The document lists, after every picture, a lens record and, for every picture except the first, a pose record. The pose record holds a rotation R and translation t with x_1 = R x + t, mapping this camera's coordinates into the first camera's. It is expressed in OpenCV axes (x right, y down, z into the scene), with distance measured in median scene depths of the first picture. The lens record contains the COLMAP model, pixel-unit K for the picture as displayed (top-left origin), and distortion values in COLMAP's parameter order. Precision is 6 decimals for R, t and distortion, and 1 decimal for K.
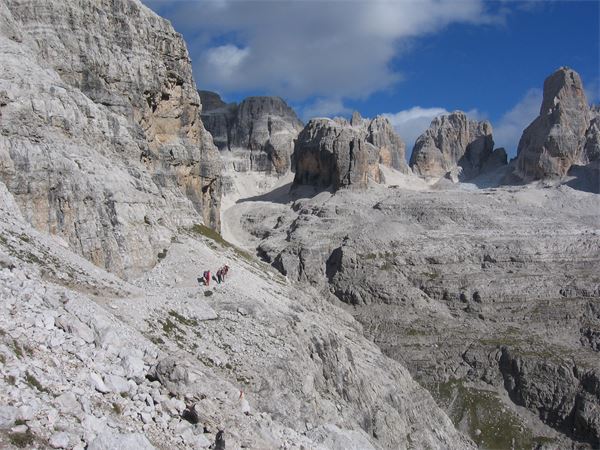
lens RADIAL K [[646.2, 0, 298.3], [0, 646.2, 227.3], [0, 0, 1]] dist [-0.148590, 0.000000]
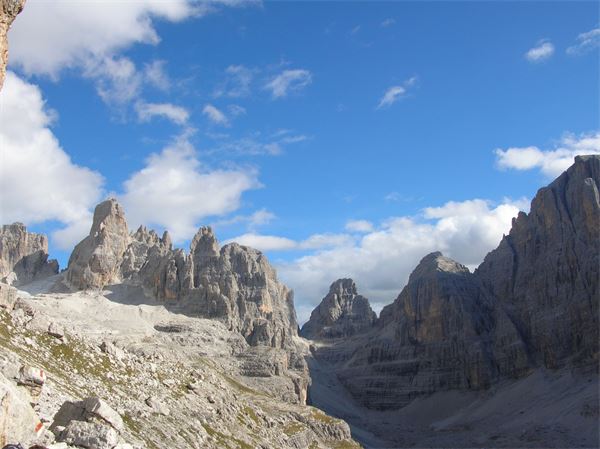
lens RADIAL K [[646.2, 0, 298.1], [0, 646.2, 222.9], [0, 0, 1]] dist [-0.148590, 0.000000]
pose [[0.784774, 0.124002, 0.607251, -0.036385], [-0.017350, 0.983792, -0.178471, 0.005894], [-0.619539, 0.129524, 0.774206, -0.169220]]
